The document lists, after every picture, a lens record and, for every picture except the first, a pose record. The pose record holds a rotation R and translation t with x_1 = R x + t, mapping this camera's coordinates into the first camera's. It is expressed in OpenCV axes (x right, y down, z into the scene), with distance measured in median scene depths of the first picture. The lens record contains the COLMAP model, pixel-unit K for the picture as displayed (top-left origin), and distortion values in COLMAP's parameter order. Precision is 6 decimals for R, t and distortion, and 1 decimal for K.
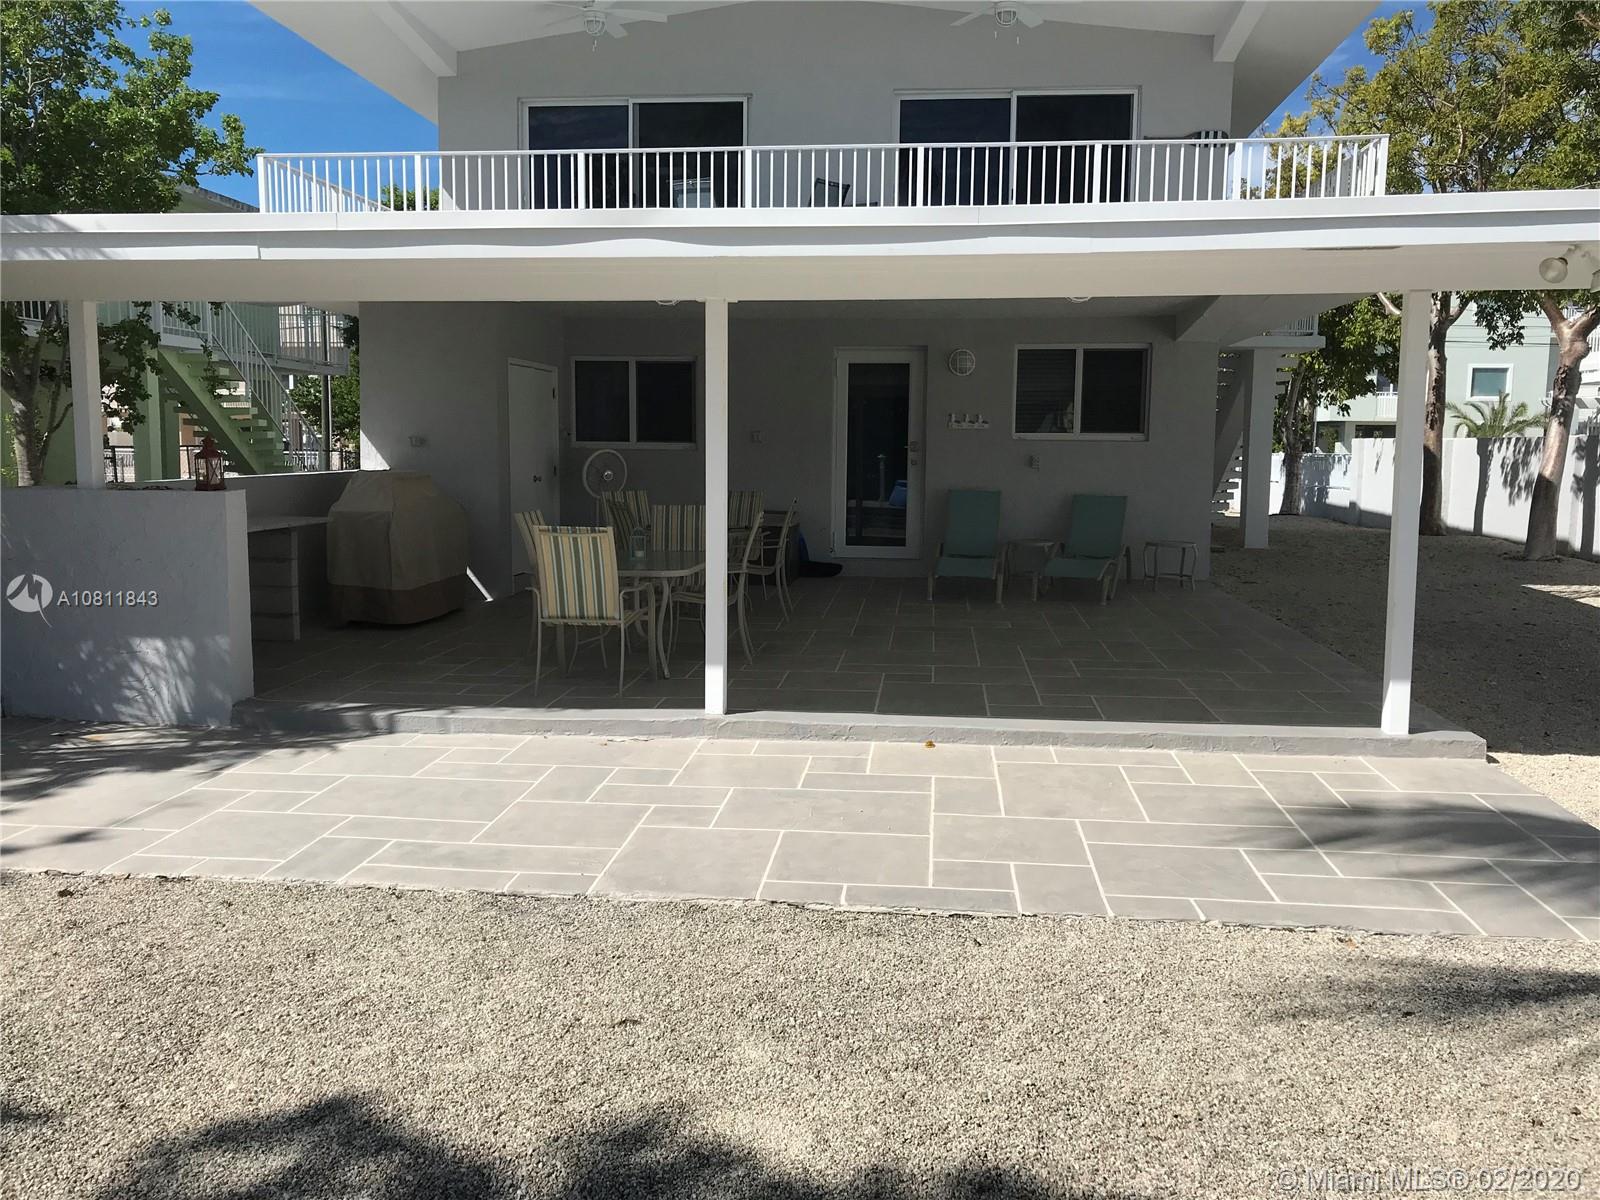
lens RADIAL K [[1335.5, 0, 802.1], [0, 1335.5, 561.5], [0, 0, 1]] dist [0.111939, -0.152300]
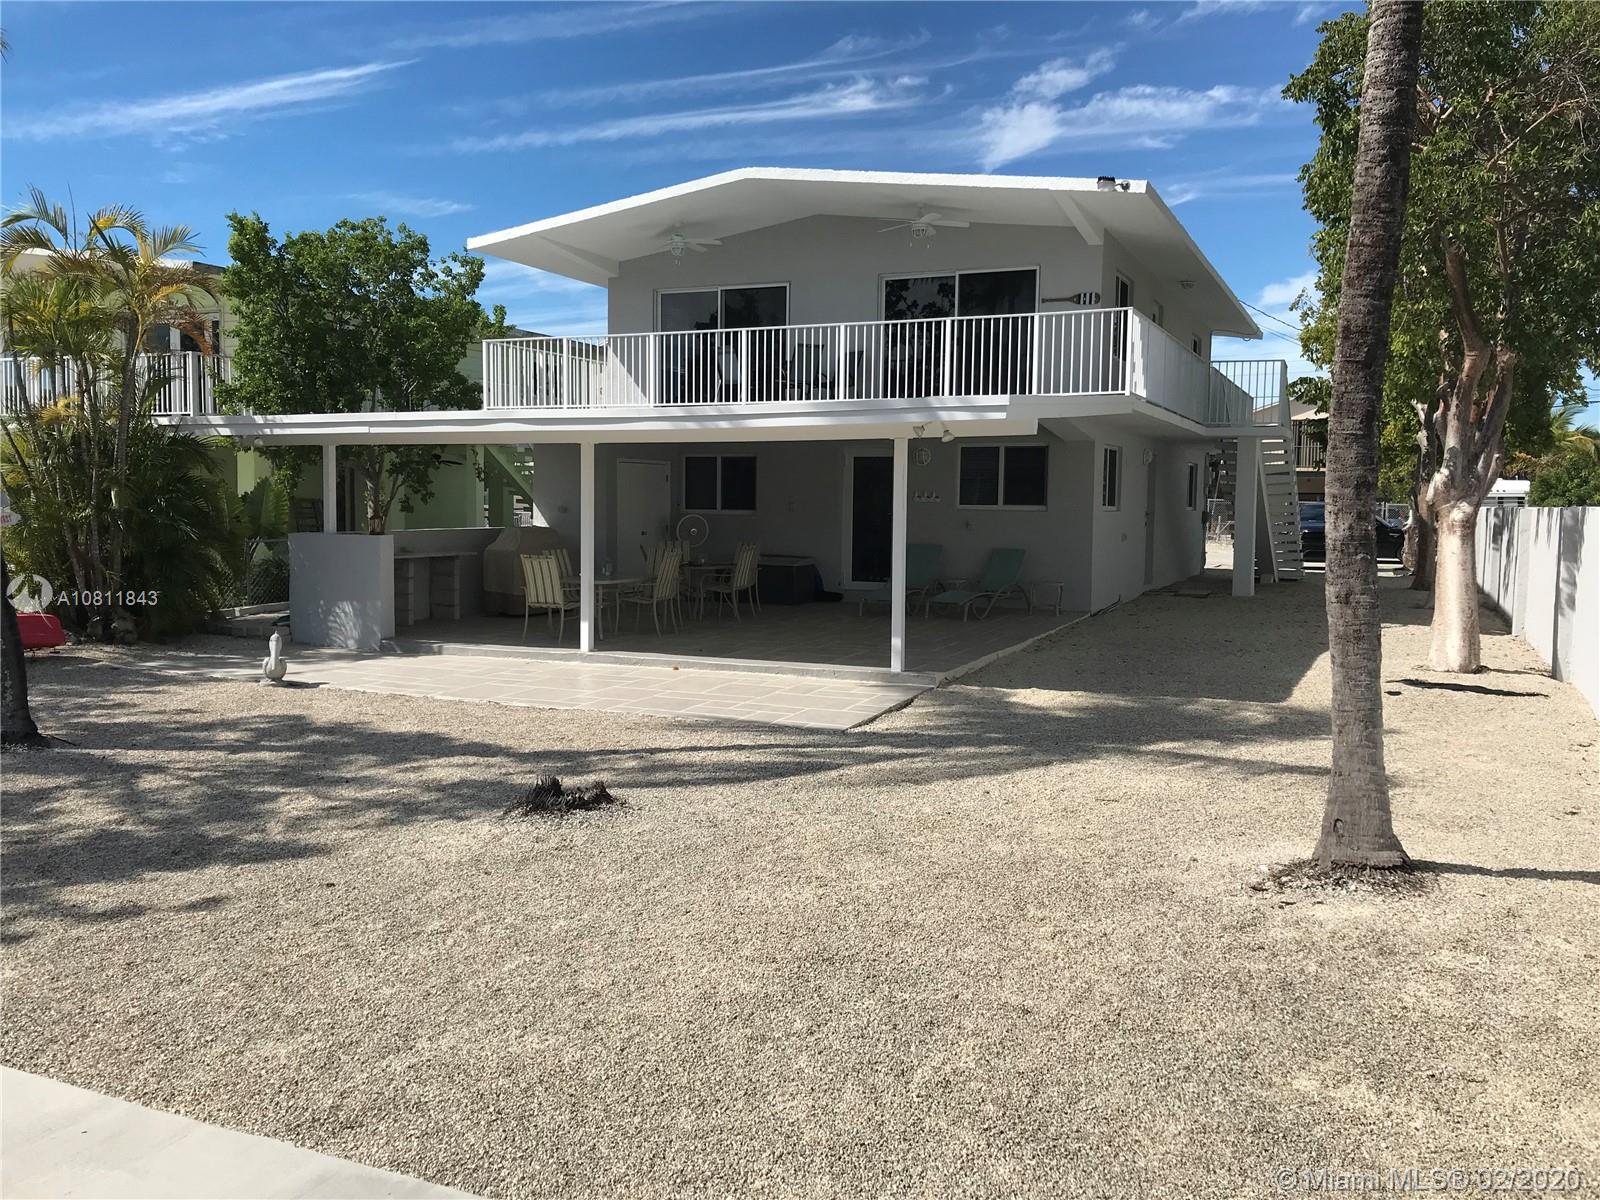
lens RADIAL K [[1352.8, 0, 800.0], [0, 1352.8, 600.0], [0, 0, 1]] dist [0.098553, -0.148403]
pose [[0.945695, 0.026155, -0.324001, 0.478675], [-0.031748, 0.999424, -0.011987, 0.029055], [0.323501, 0.021622, 0.945981, -0.429387]]
